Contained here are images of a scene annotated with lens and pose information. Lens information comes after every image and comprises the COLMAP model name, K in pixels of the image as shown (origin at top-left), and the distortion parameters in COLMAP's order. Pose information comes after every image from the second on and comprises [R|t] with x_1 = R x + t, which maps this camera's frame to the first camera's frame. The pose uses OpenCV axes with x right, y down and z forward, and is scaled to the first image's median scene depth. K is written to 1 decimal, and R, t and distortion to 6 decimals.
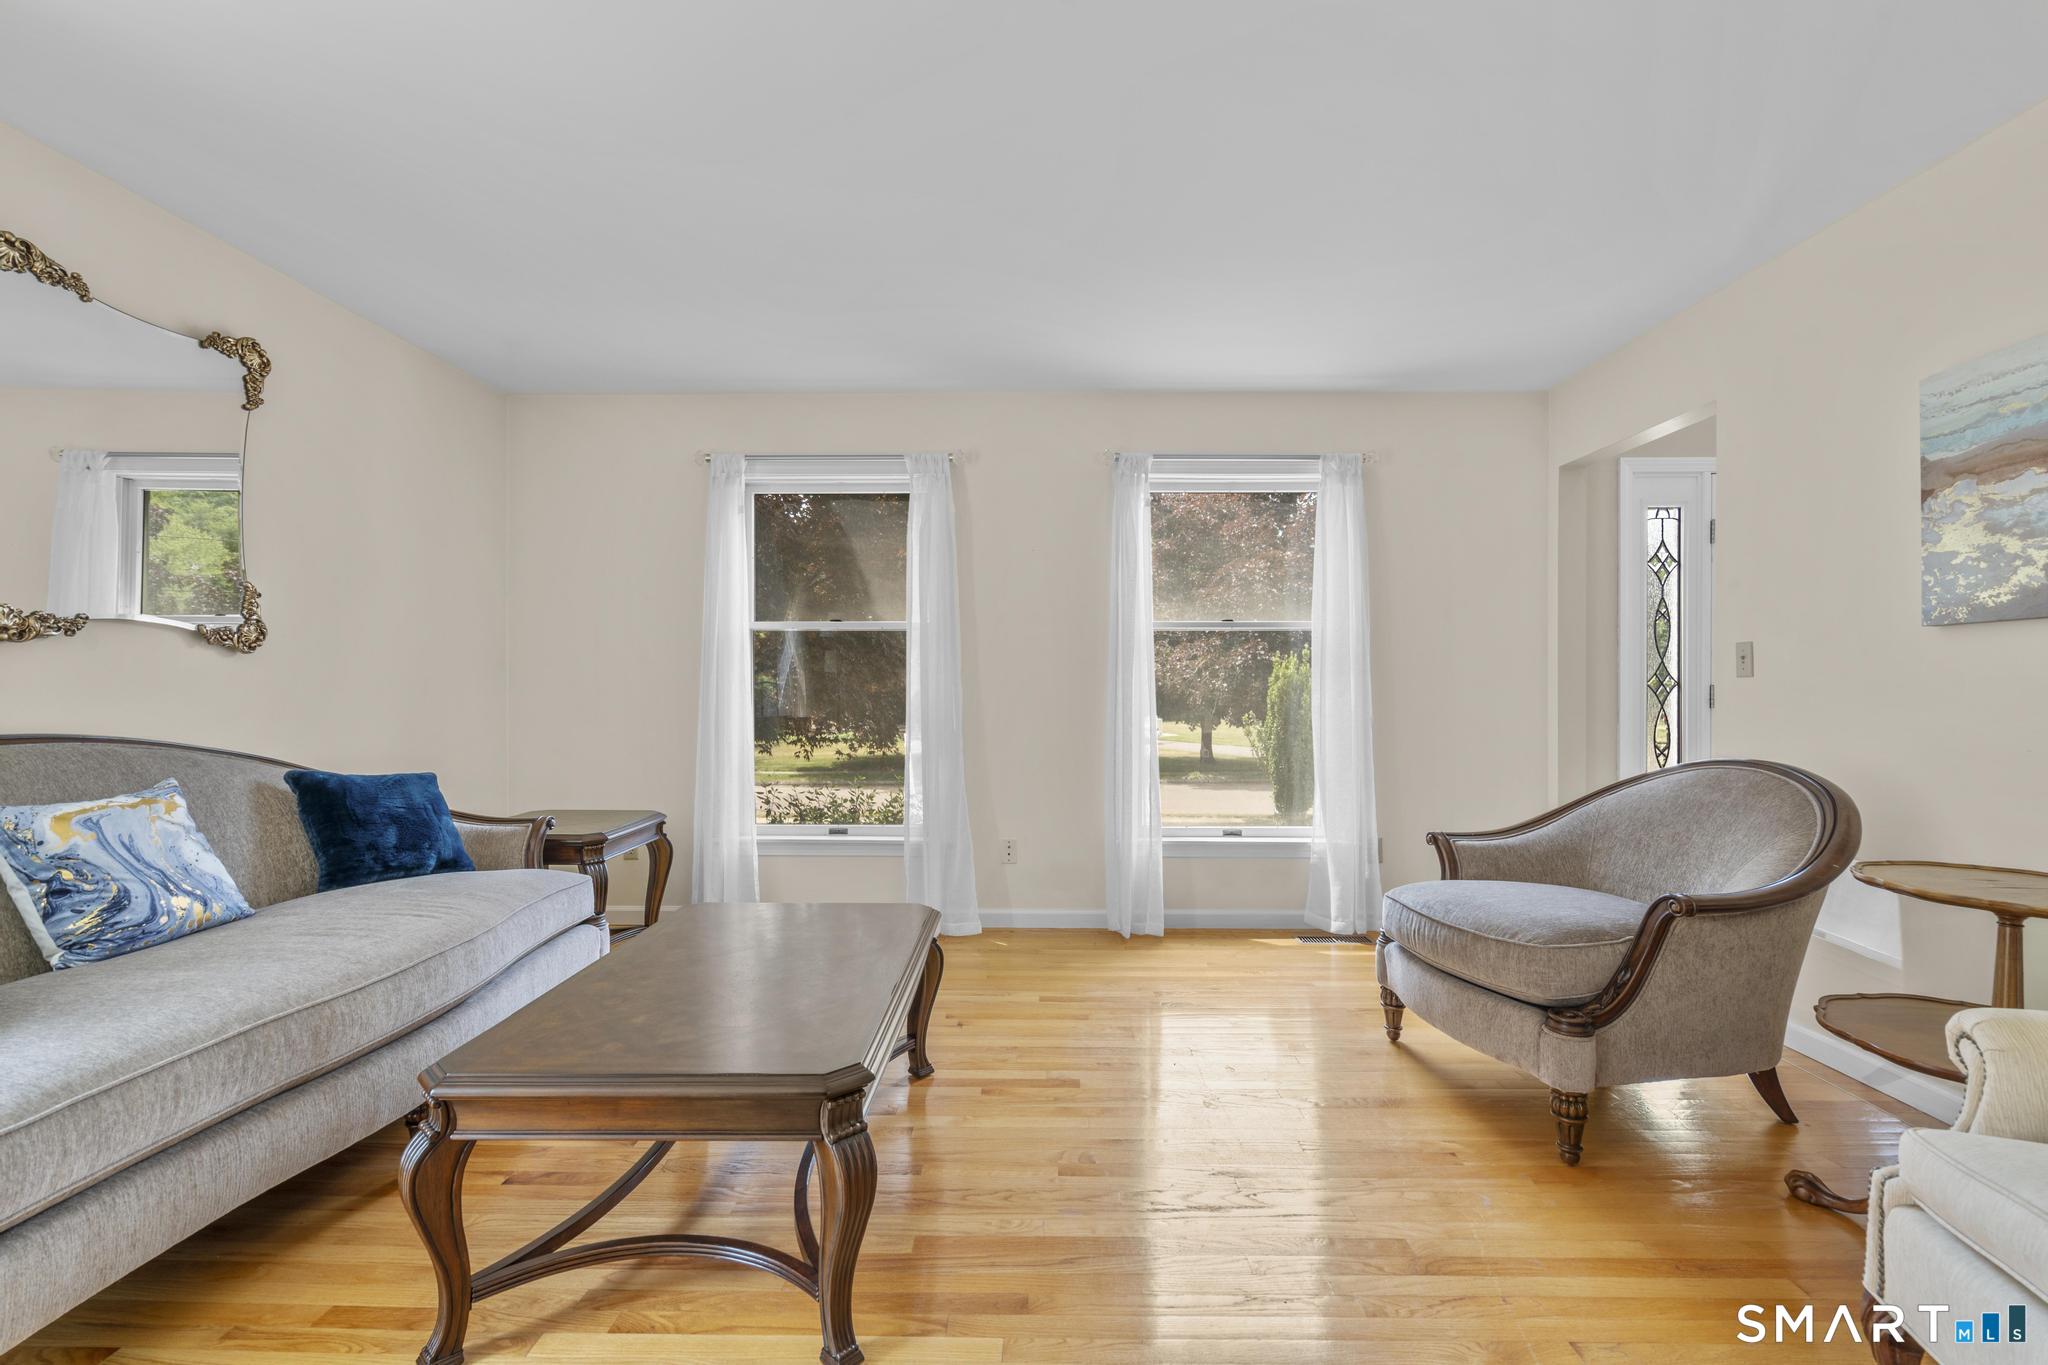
lens RADIAL K [[916.8, 0, 1029.3], [0, 916.8, 684.6], [0, 0, 1]] dist [-0.001329, 0.000901]
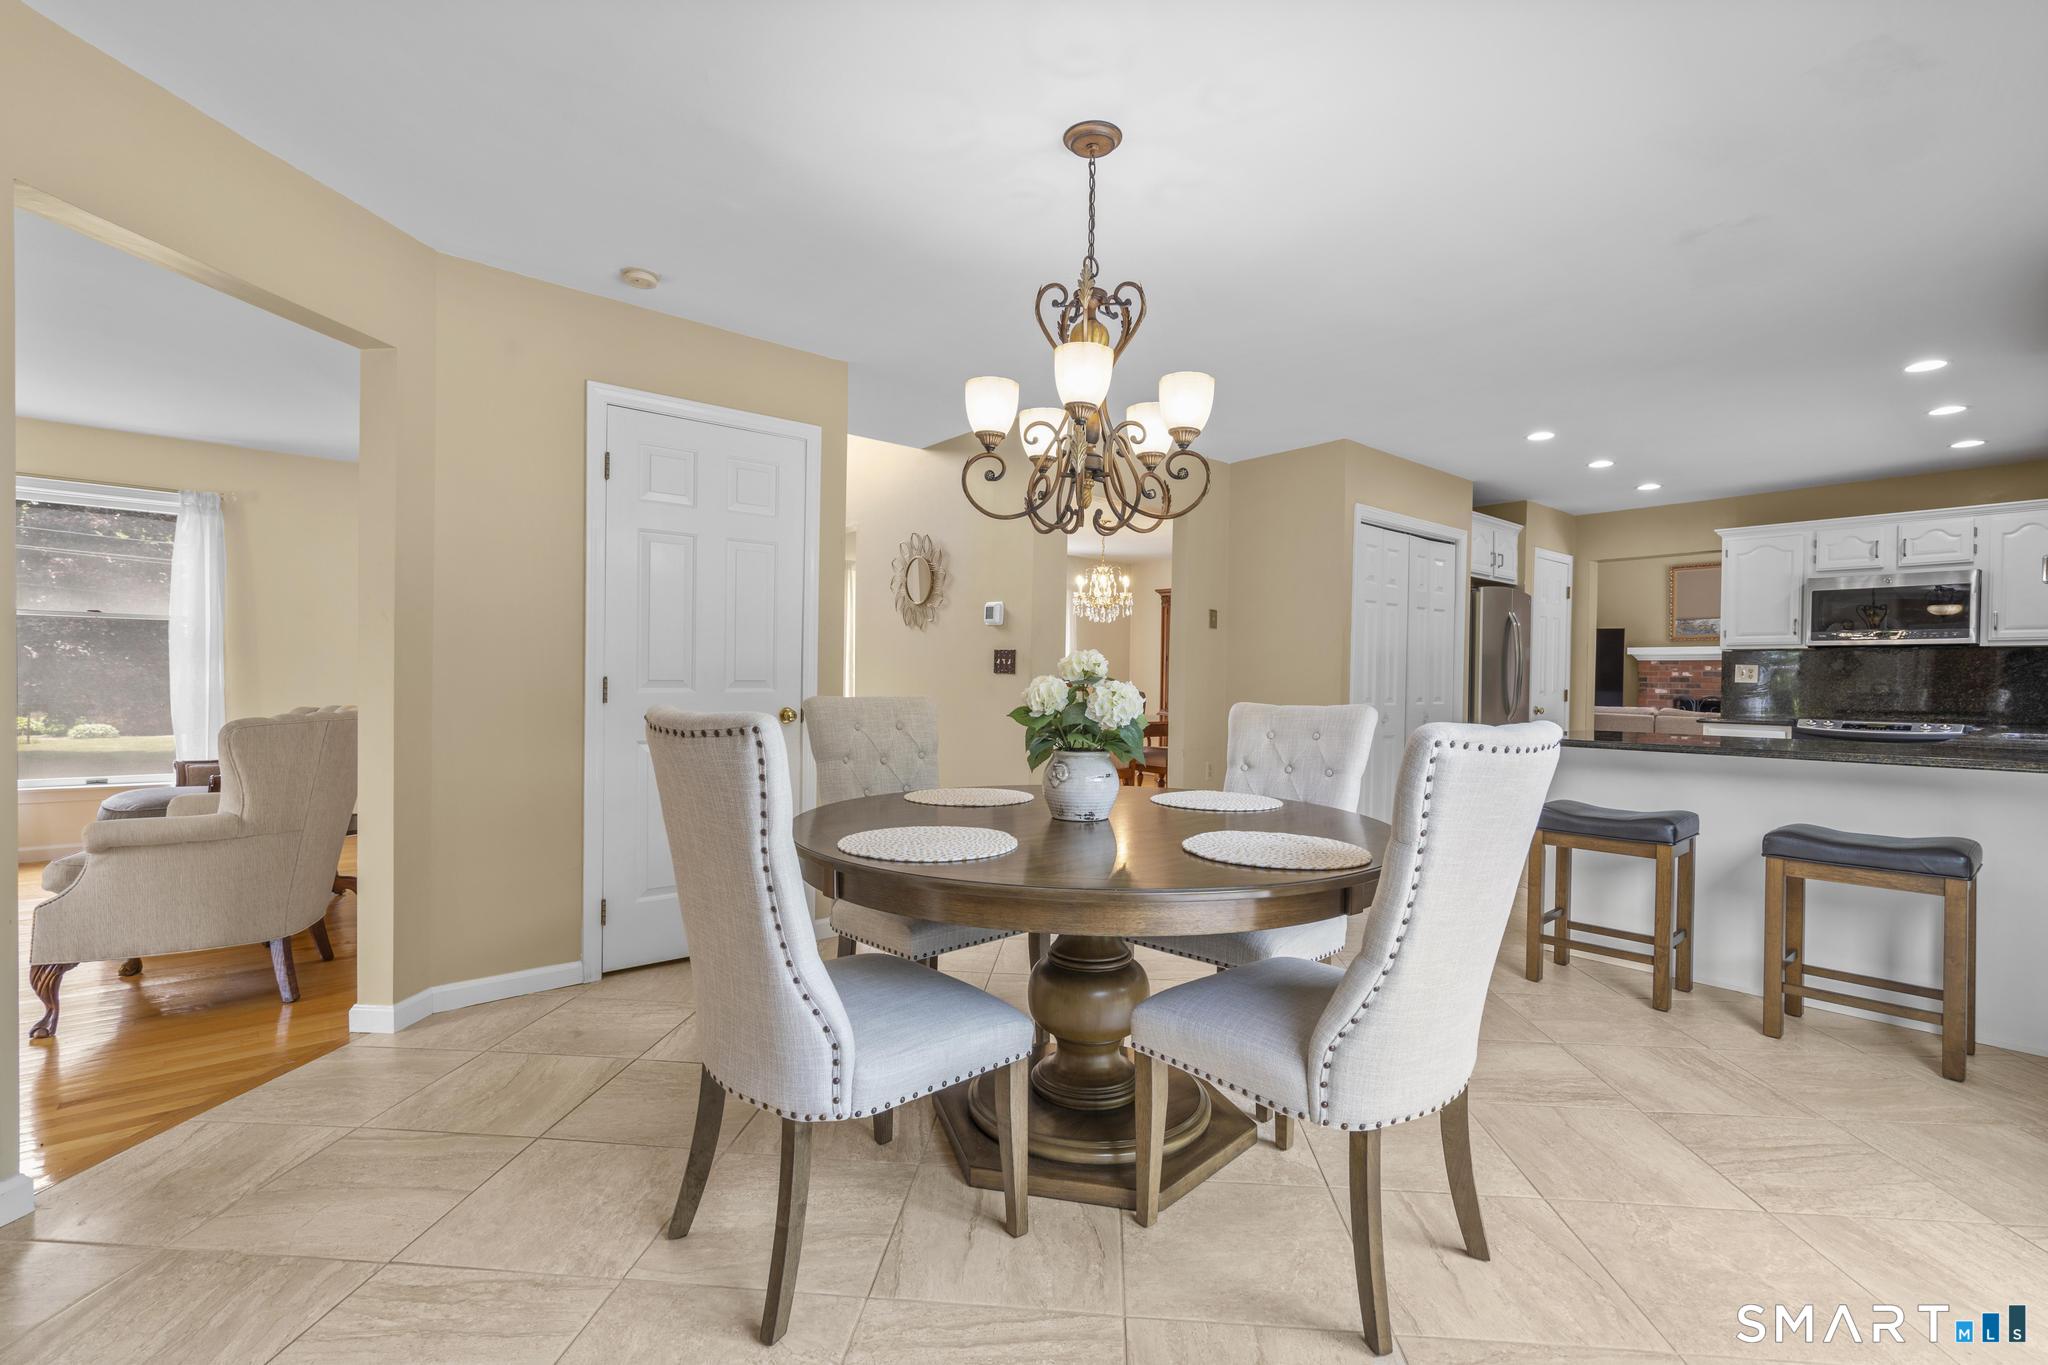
lens RADIAL K [[916.8, 0, 1029.3], [0, 916.8, 684.6], [0, 0, 1]] dist [-0.001329, 0.000901]
pose [[0.749180, 0.004765, 0.662349, 0.531092], [-0.016993, 0.999783, 0.012028, -0.008436], [-0.662148, -0.020266, 0.749099, -1.200448]]
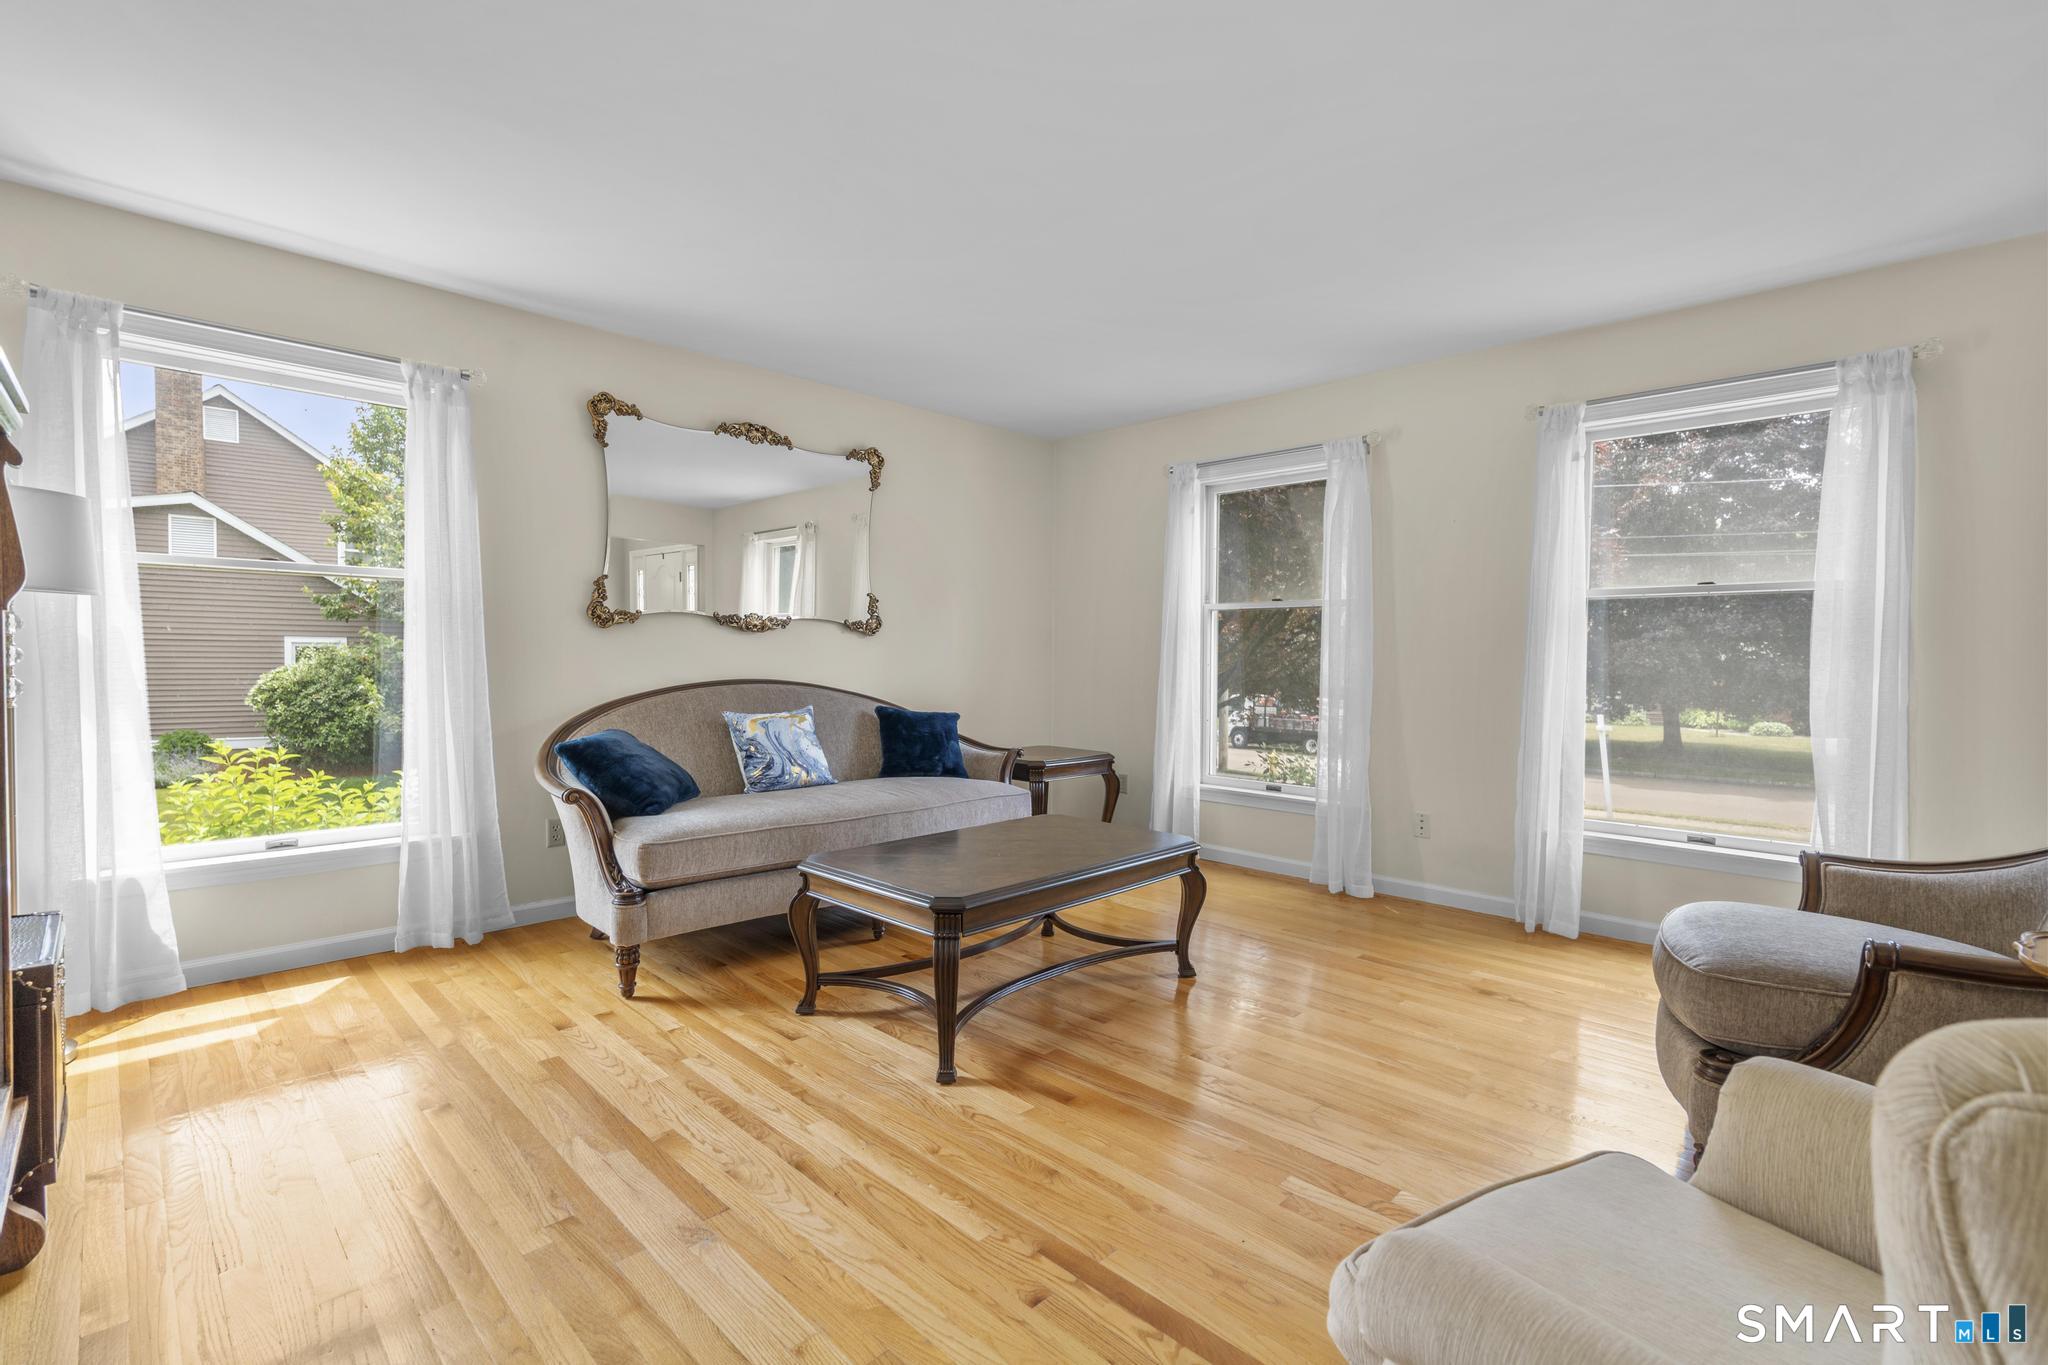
lens RADIAL K [[916.8, 0, 1029.3], [0, 916.8, 684.6], [0, 0, 1]] dist [-0.001329, 0.000901]
pose [[0.726488, 0.028357, -0.686594, 0.527762], [-0.007393, 0.999413, 0.033454, -0.003282], [0.687140, -0.019228, 0.726271, -0.028962]]
